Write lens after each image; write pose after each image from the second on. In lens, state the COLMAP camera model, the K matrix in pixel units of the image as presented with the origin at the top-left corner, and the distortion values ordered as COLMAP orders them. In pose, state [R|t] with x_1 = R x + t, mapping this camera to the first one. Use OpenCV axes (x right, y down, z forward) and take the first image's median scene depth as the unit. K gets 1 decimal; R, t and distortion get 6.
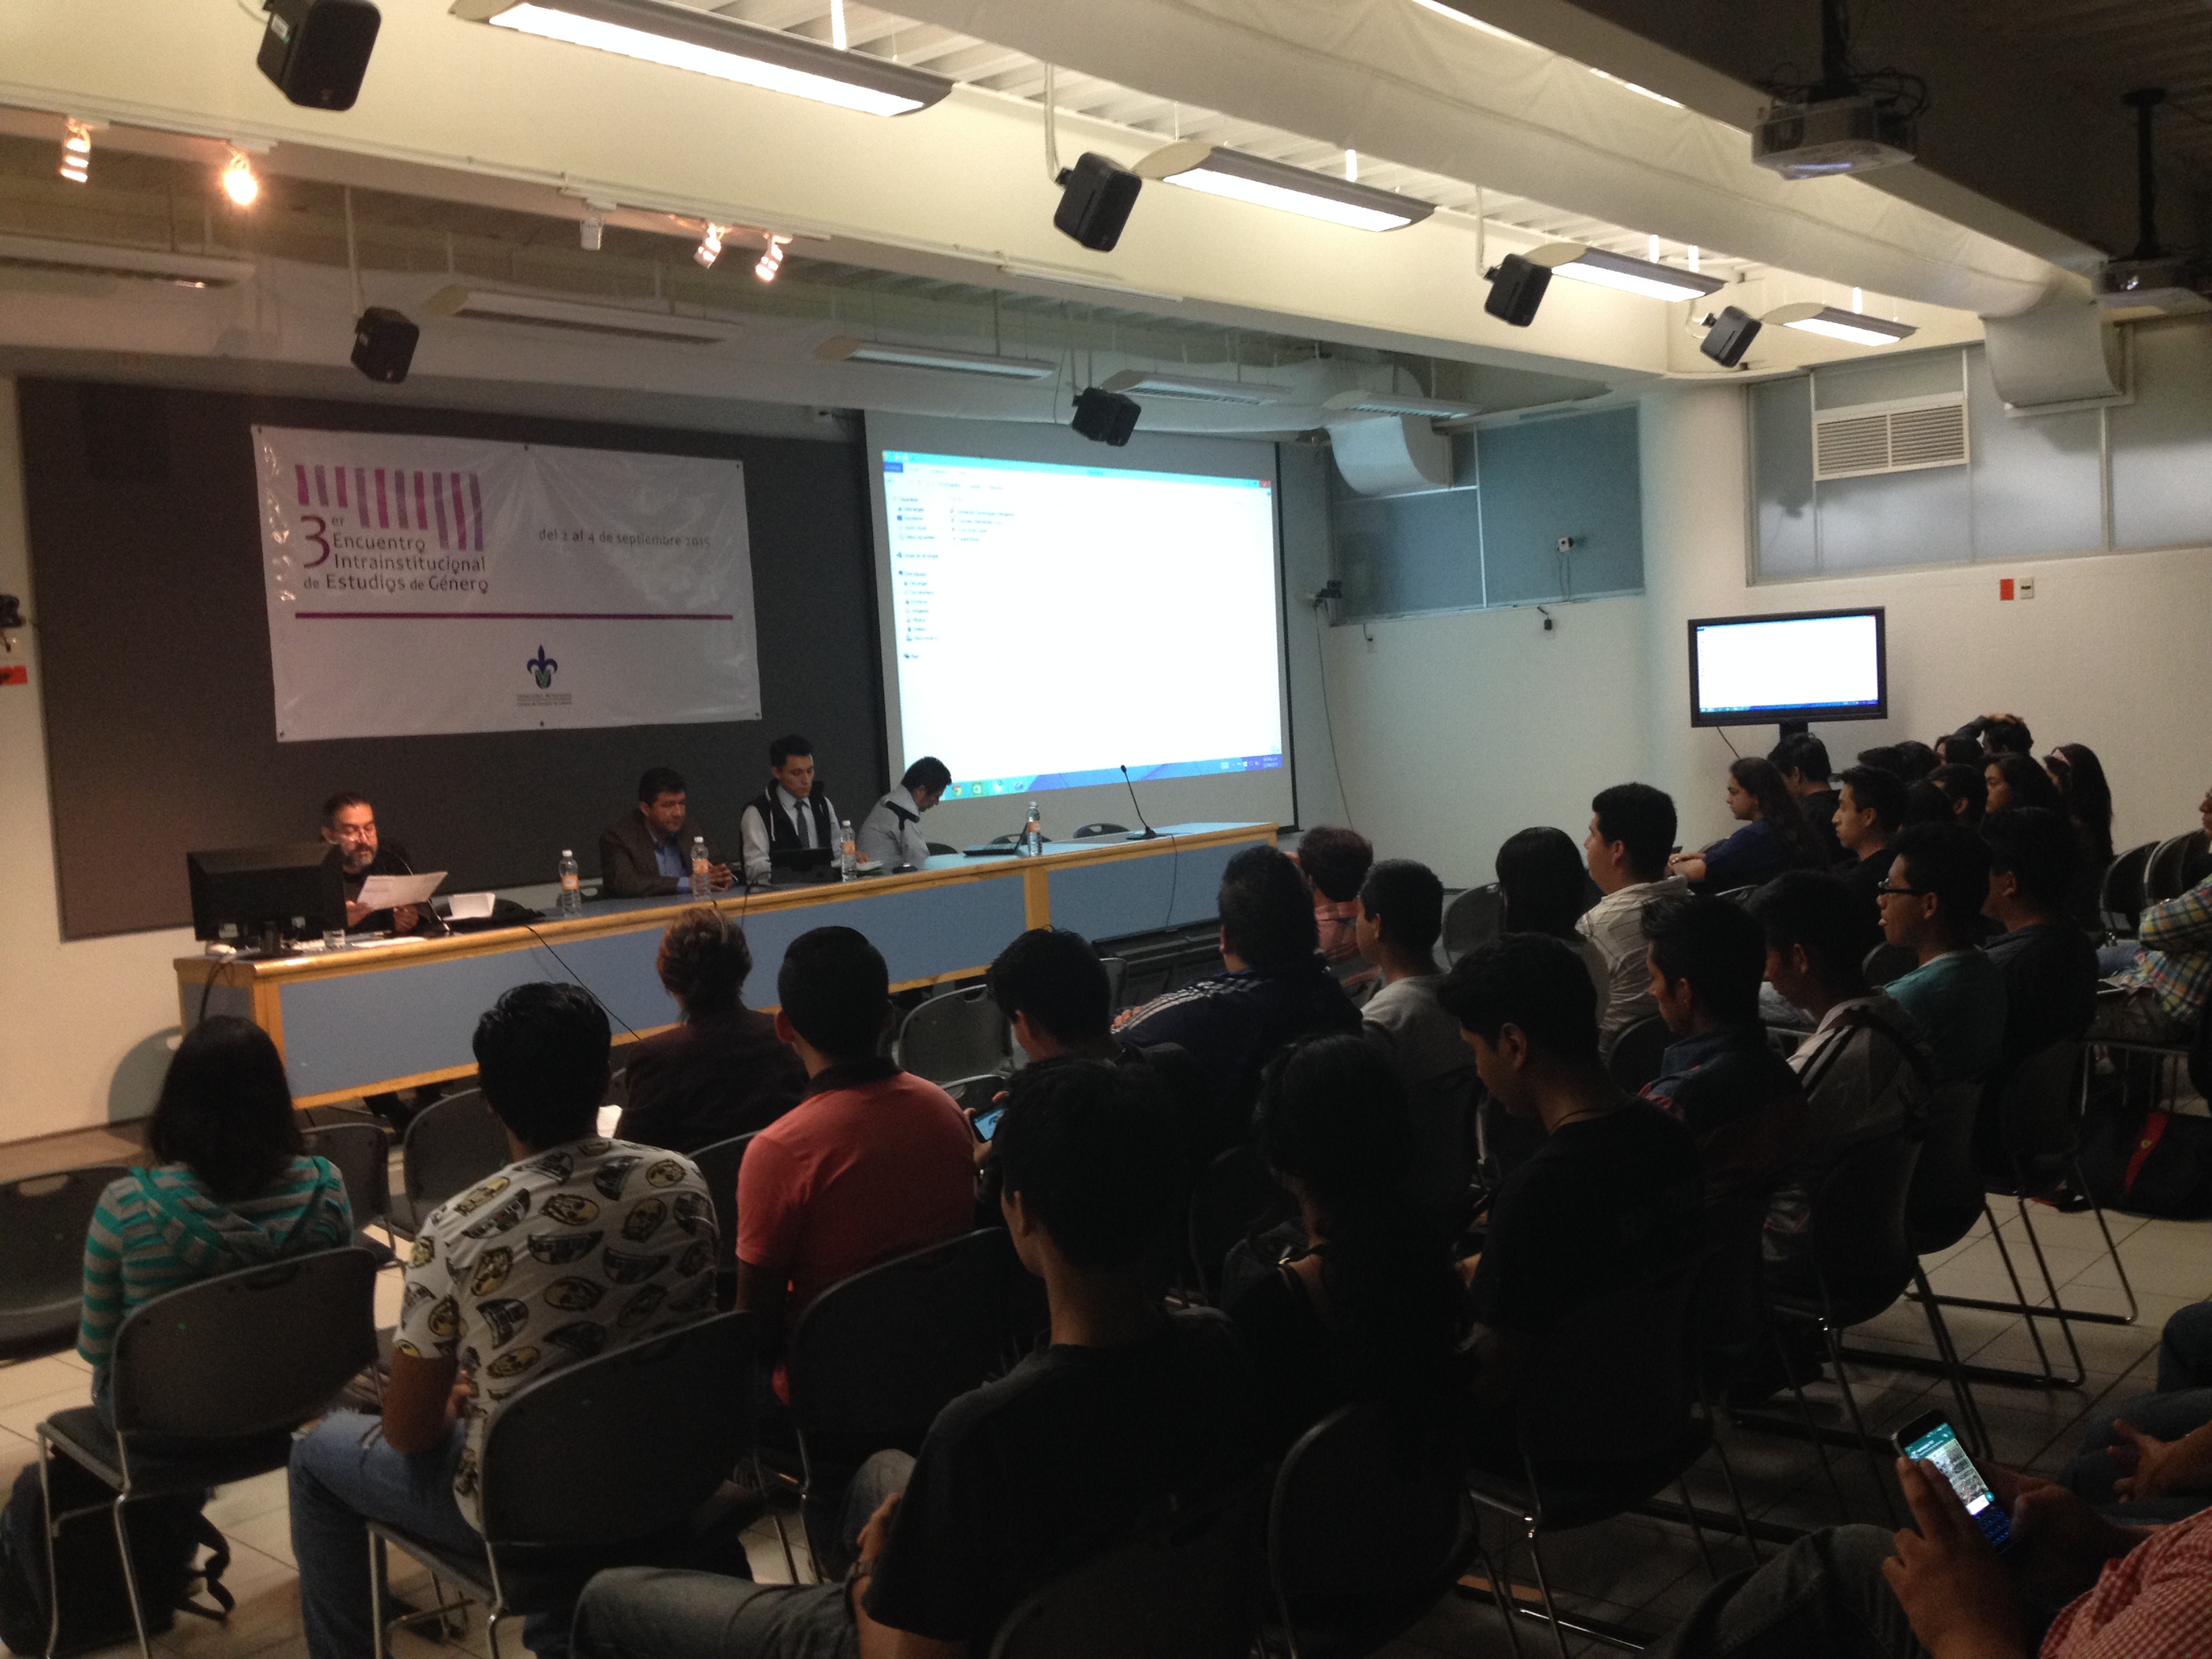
lens RADIAL K [[2063.8, 0, 1063.3], [0, 2063.8, 816.0], [0, 0, 1]] dist [0.077073, 0.000000]
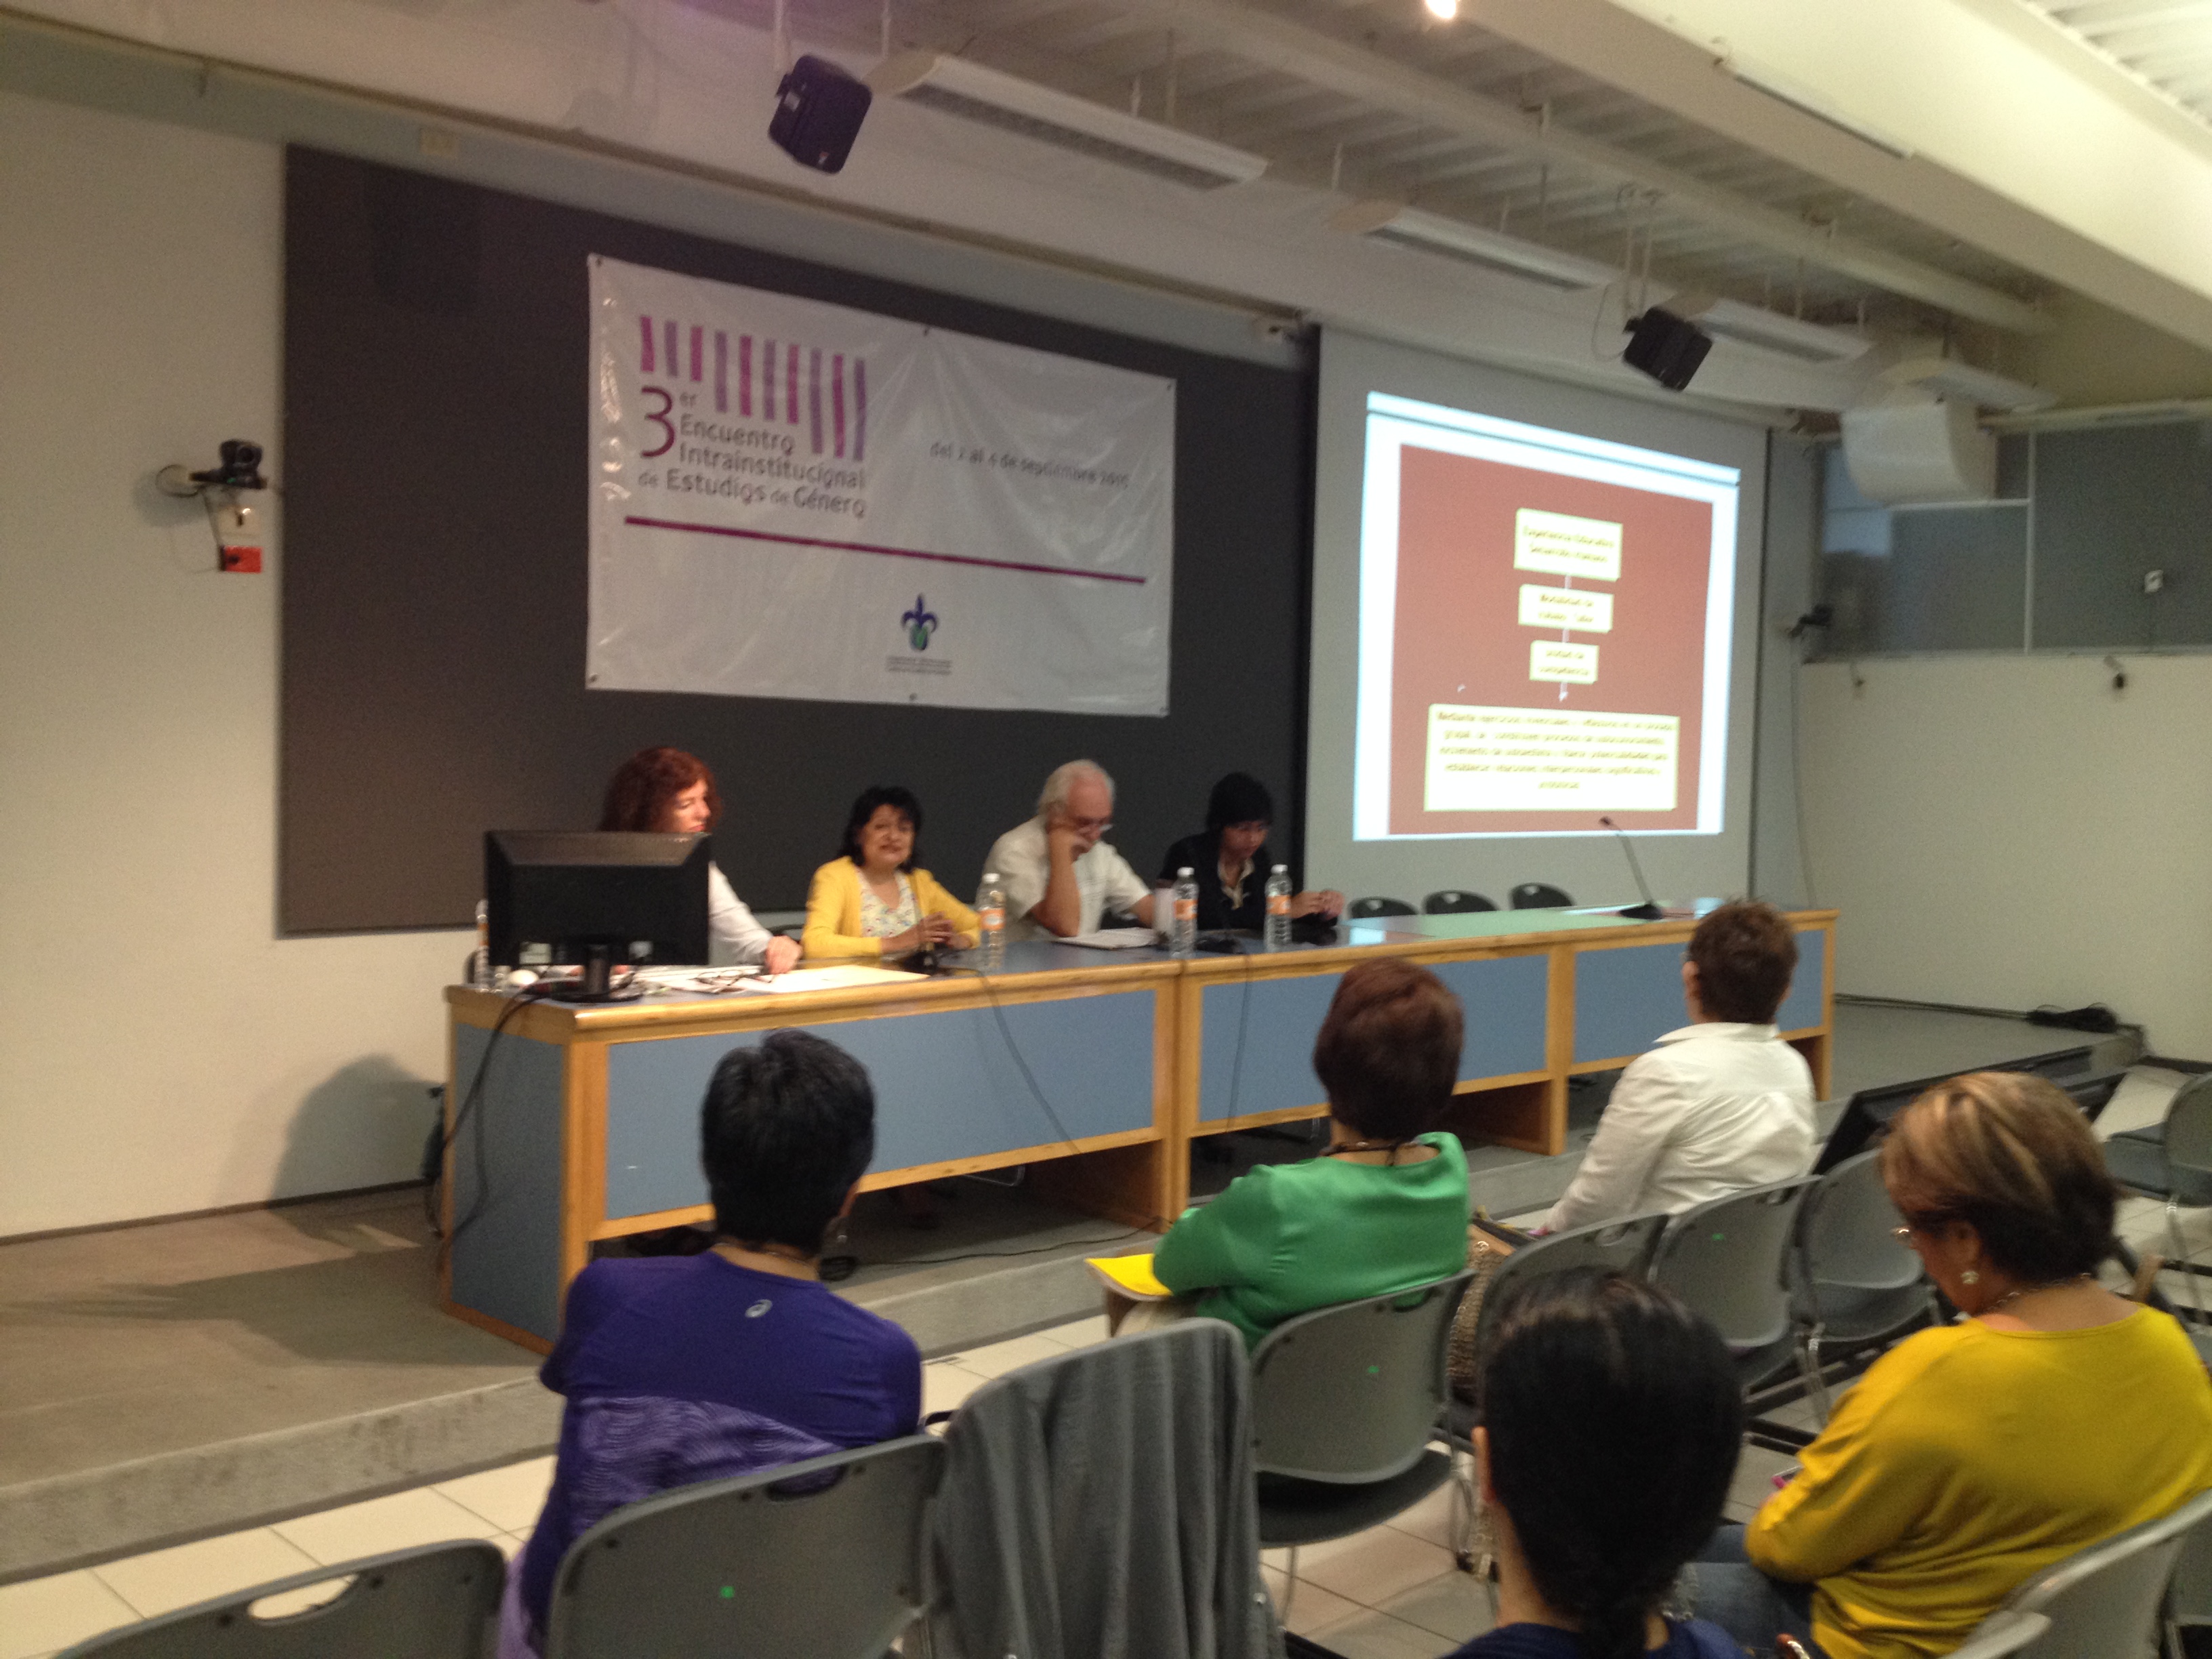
lens RADIAL K [[2063.8, 0, 1109.5], [0, 2063.8, 850.6], [0, 0, 1]] dist [0.077073, 0.000000]
pose [[0.994695, 0.085840, -0.056680, -0.136346], [-0.085812, 0.996307, 0.002930, 0.003057], [0.056722, 0.001949, 0.998388, 0.258957]]
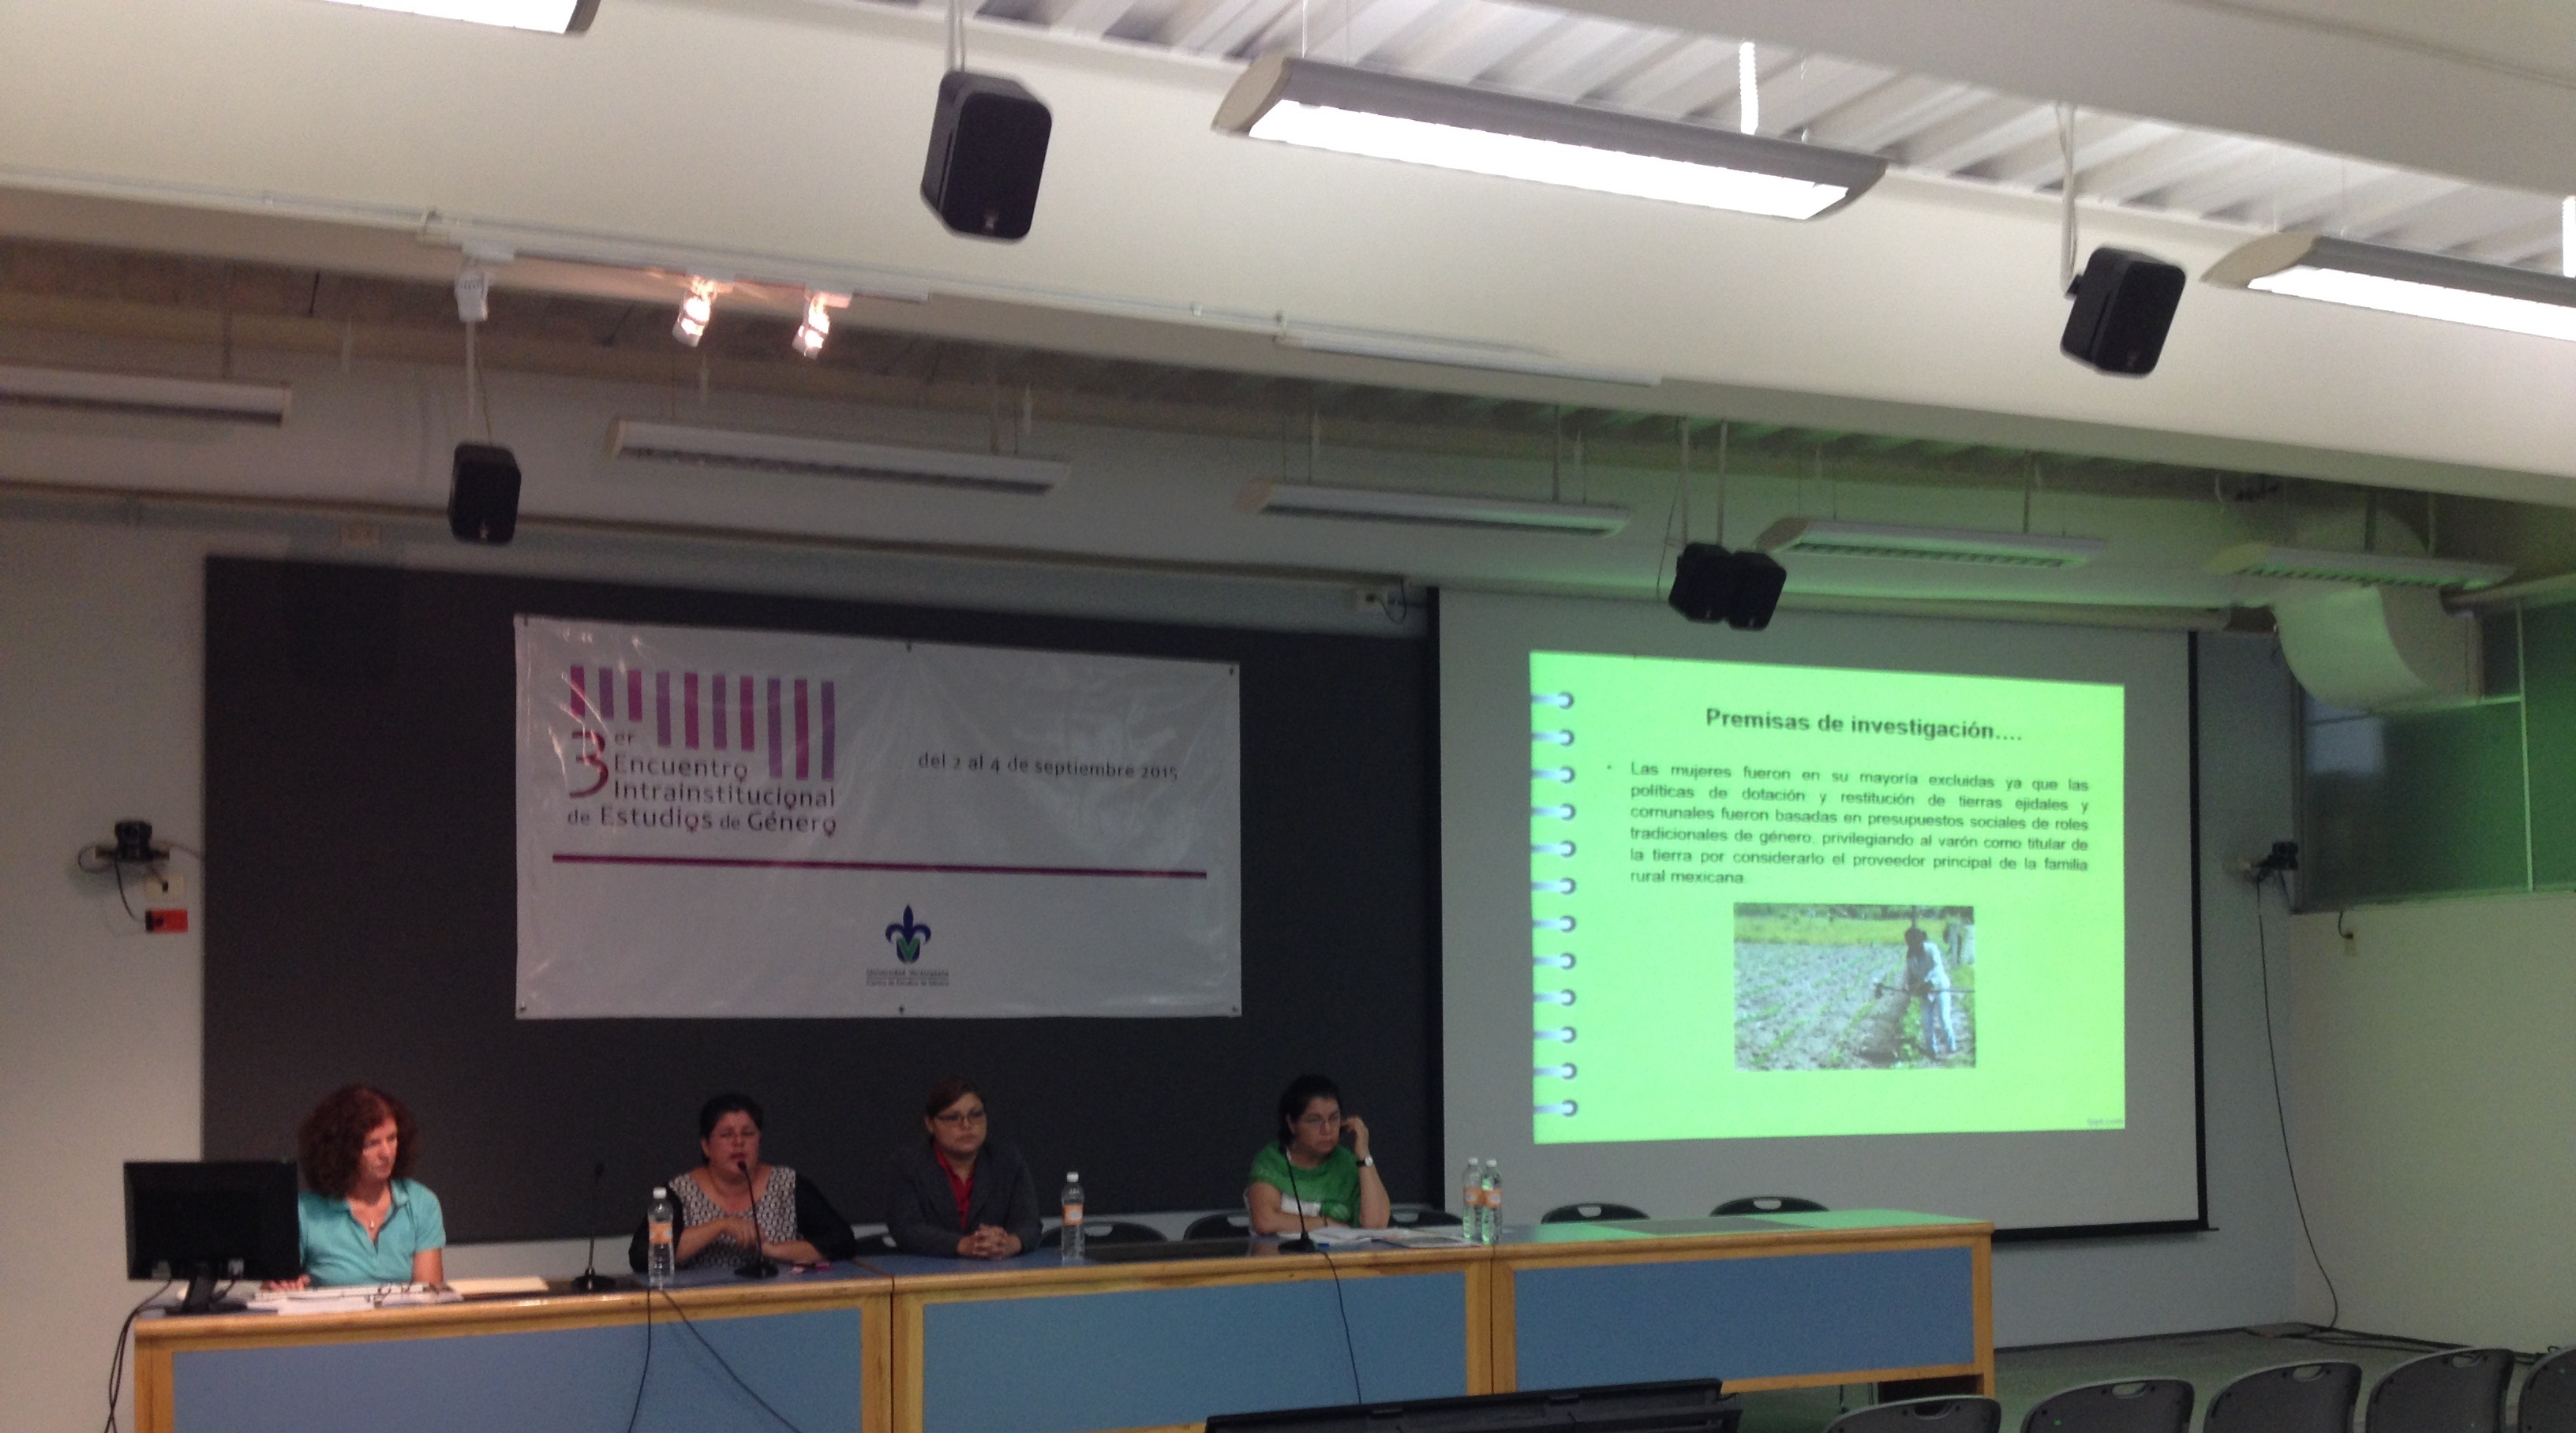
lens RADIAL K [[2392.2, 0, 1270.7], [0, 2392.2, 994.4], [0, 0, 1]] dist [0.059825, 0.000000]
pose [[0.907758, 0.045464, -0.417024, 0.236306], [-0.065868, 0.997226, -0.034661, -0.029566], [0.414291, 0.058932, 0.908234, 0.277068]]
